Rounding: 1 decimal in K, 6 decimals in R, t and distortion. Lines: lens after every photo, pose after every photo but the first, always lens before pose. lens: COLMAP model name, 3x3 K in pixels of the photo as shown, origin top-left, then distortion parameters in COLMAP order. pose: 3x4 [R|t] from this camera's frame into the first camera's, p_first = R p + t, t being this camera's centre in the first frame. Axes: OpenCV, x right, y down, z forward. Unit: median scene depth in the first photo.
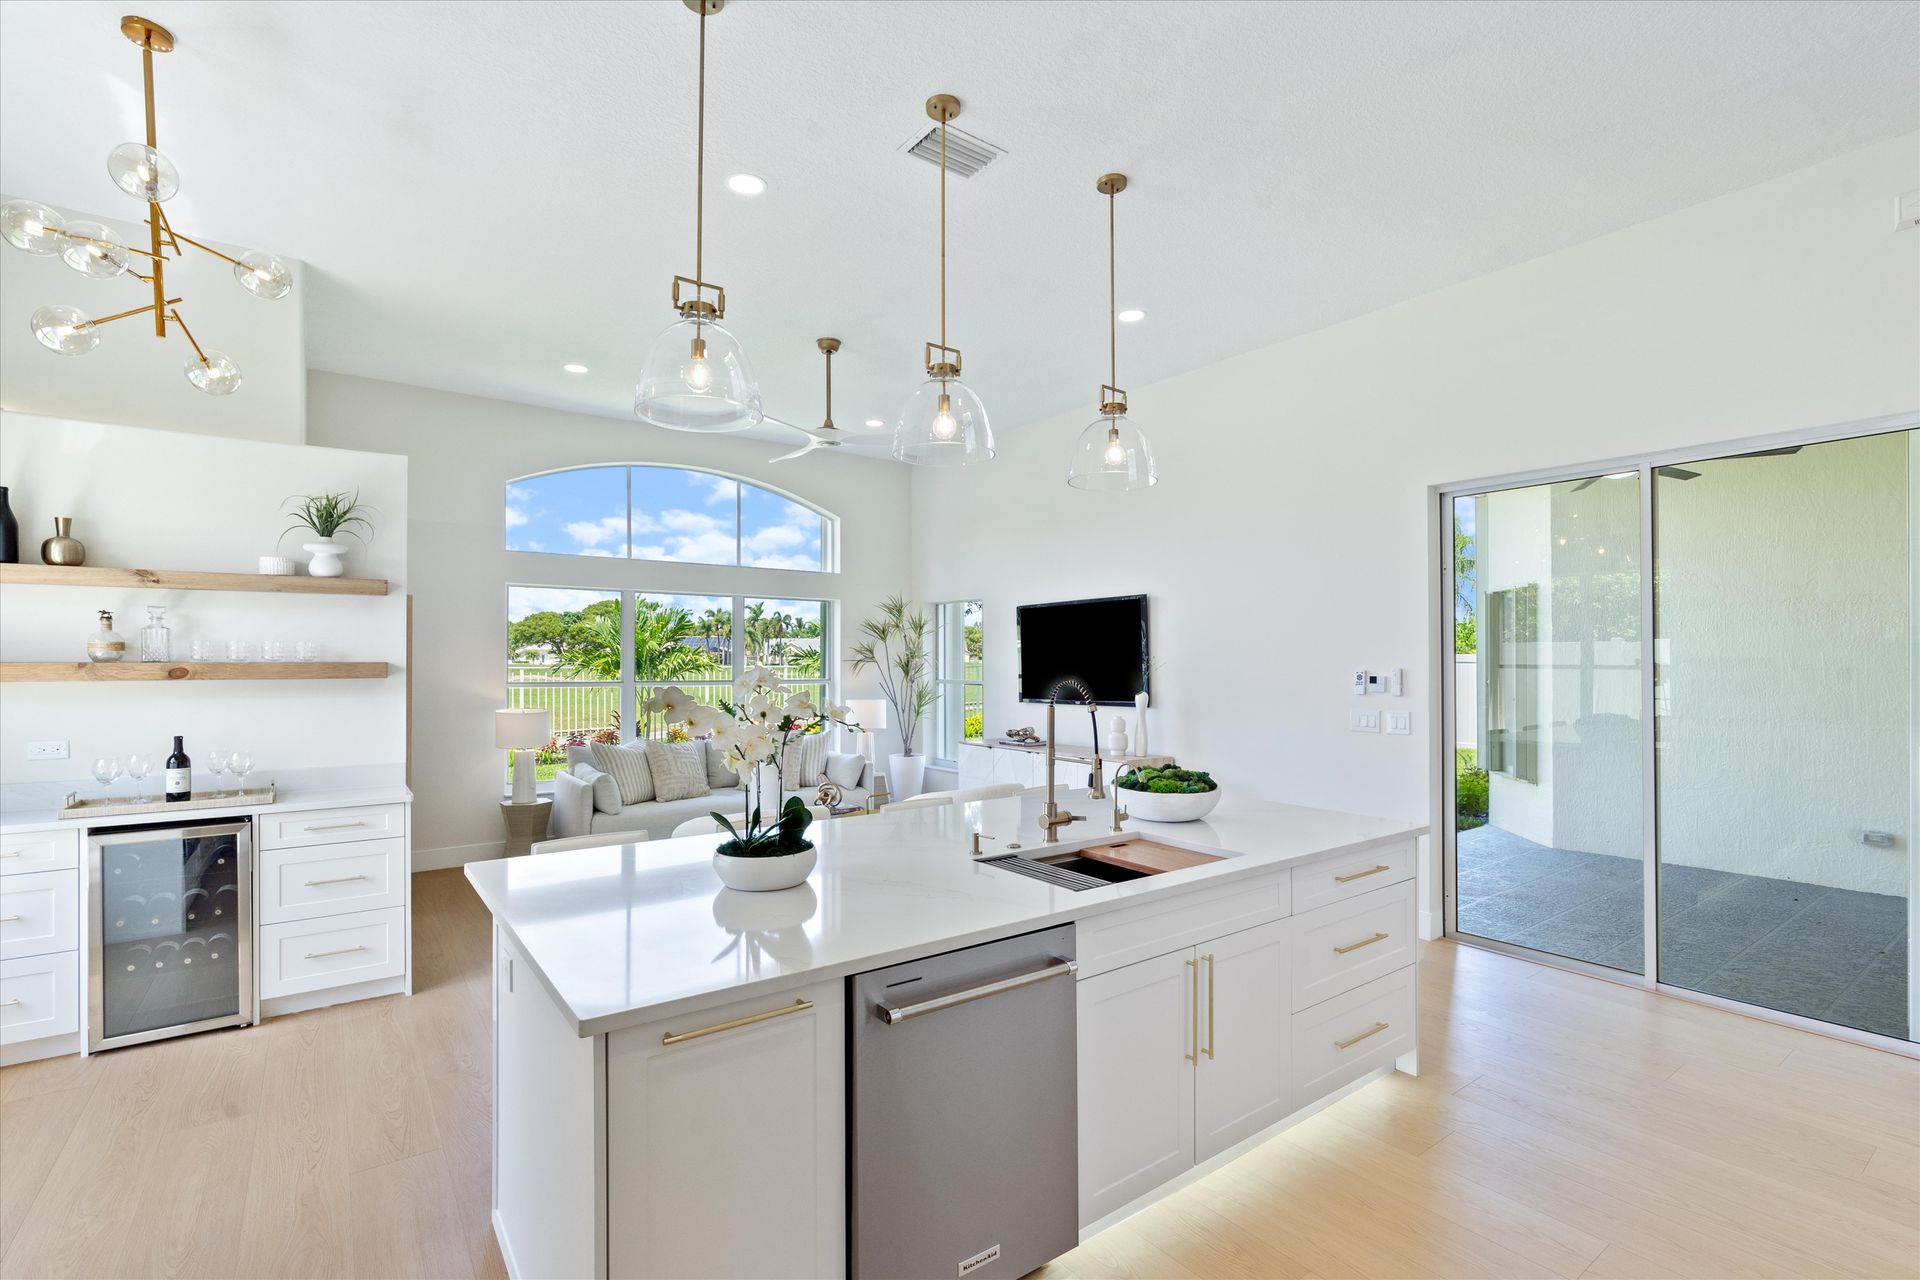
lens RADIAL K [[911.1, 0, 954.4], [0, 911.1, 647.7], [0, 0, 1]] dist [-0.000811, 0.000184]
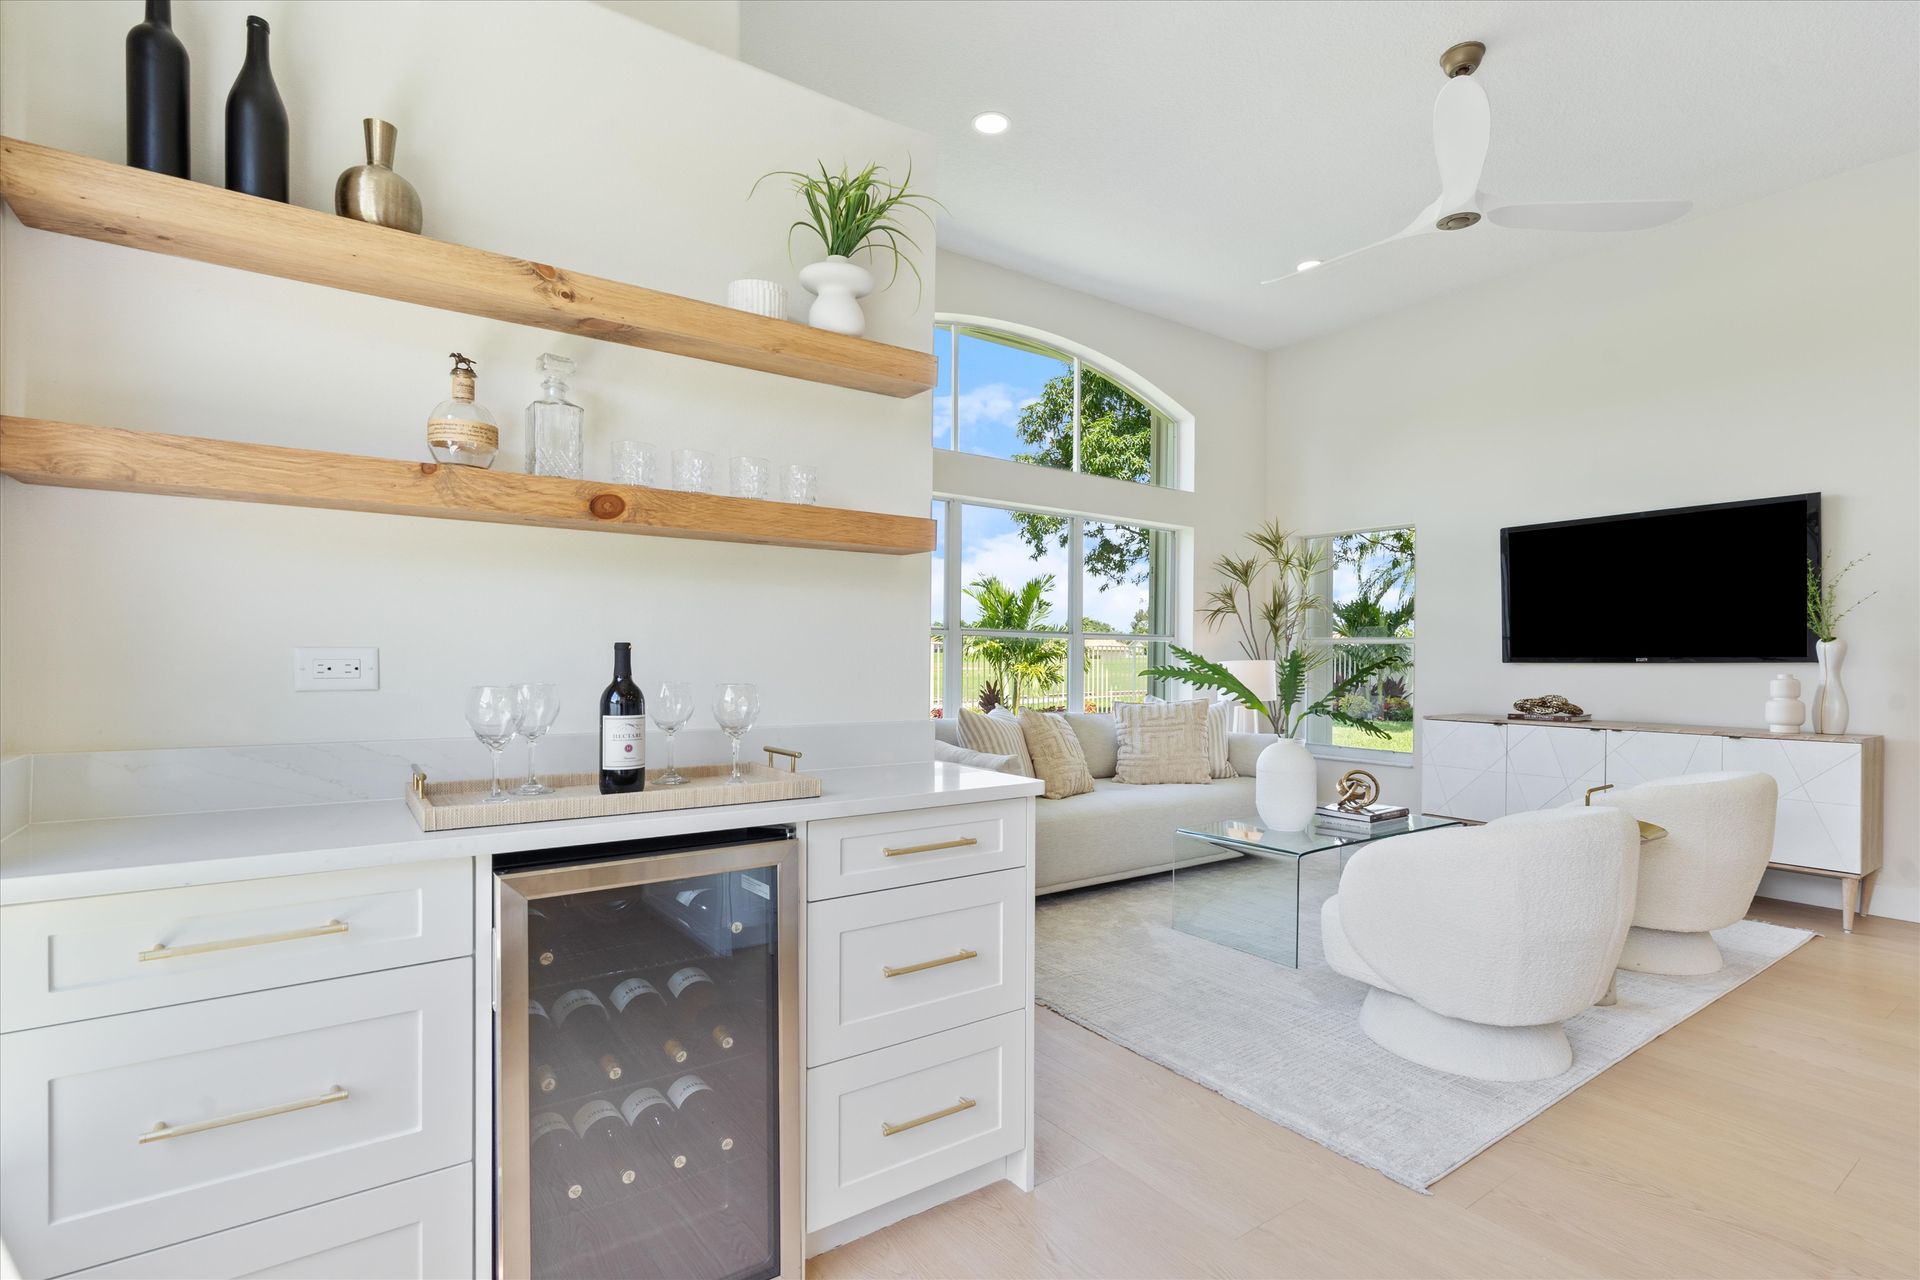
lens RADIAL K [[906.5, 0, 954.3], [0, 906.5, 661.8], [0, 0, 1]] dist [-0.005389, -0.000461]
pose [[0.999932, 0.009993, -0.006054, -0.671143], [-0.009870, 0.999752, 0.019948, 0.093587], [0.006252, -0.019886, 0.999783, 0.546539]]
